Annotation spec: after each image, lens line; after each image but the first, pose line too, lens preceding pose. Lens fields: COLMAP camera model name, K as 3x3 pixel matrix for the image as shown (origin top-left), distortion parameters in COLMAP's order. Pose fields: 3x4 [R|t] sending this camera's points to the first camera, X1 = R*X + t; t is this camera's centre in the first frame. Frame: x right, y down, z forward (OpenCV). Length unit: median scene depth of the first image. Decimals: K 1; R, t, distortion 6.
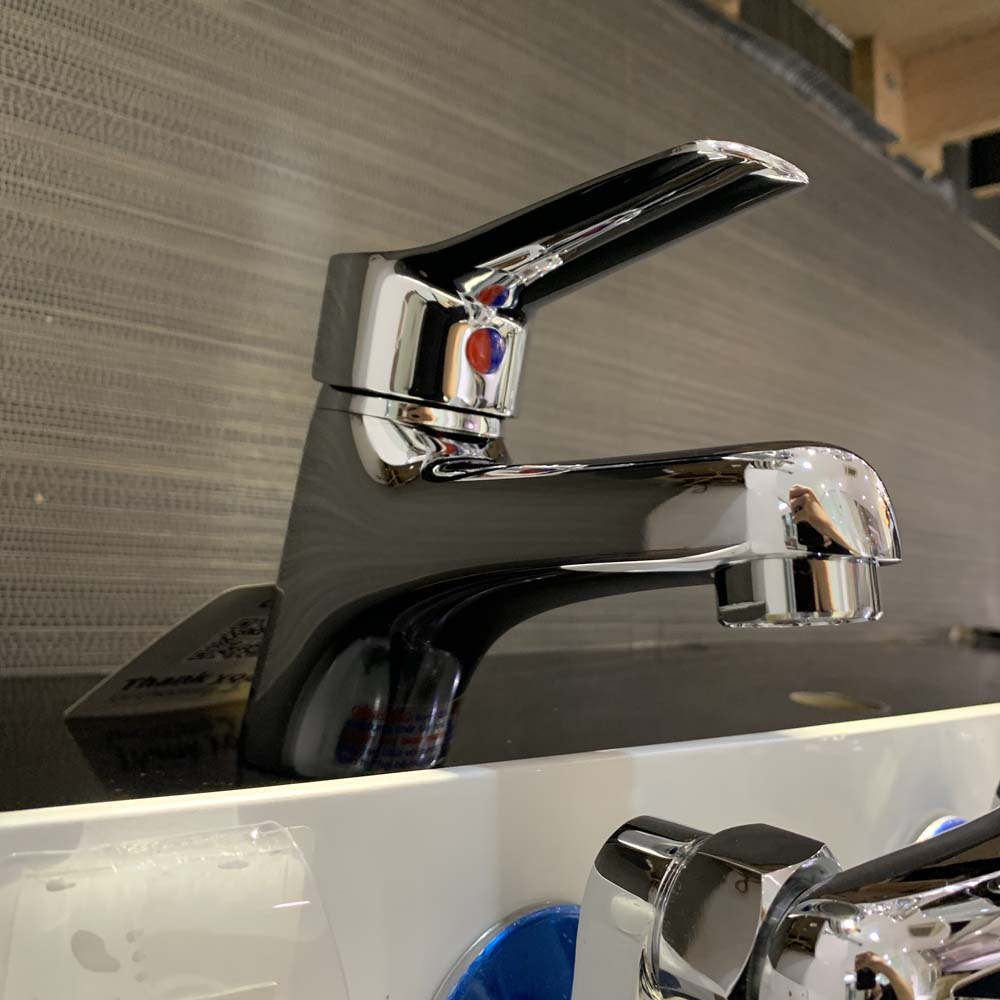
lens RADIAL K [[1035.6, 0, 498.8], [0, 1035.6, 476.9], [0, 0, 1]] dist [0.089100, -0.320399]
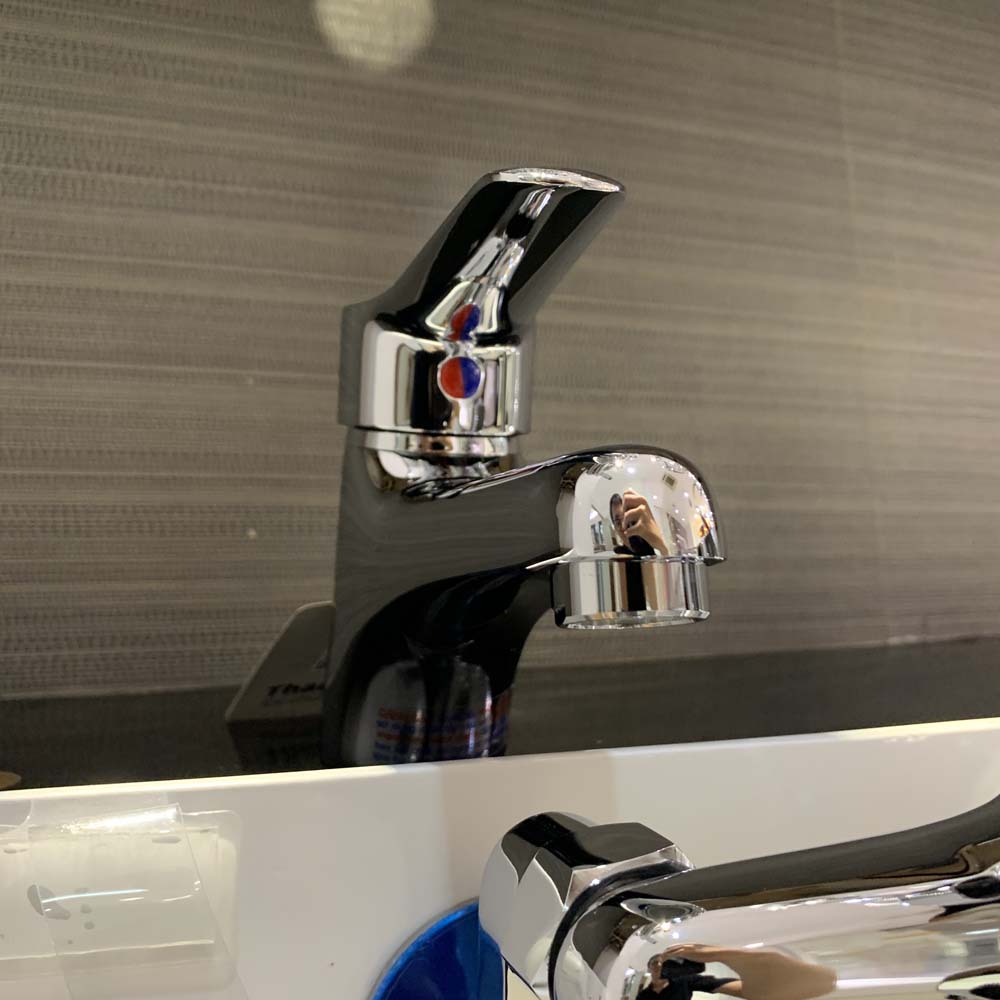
lens RADIAL K [[1035.6, 0, 498.8], [0, 1035.6, 476.9], [0, 0, 1]] dist [0.089100, -0.320399]
pose [[0.930294, -0.086200, -0.356542, 0.243092], [0.086033, 0.996158, -0.016361, 0.000131], [0.356582, -0.015454, 0.934136, 0.001428]]
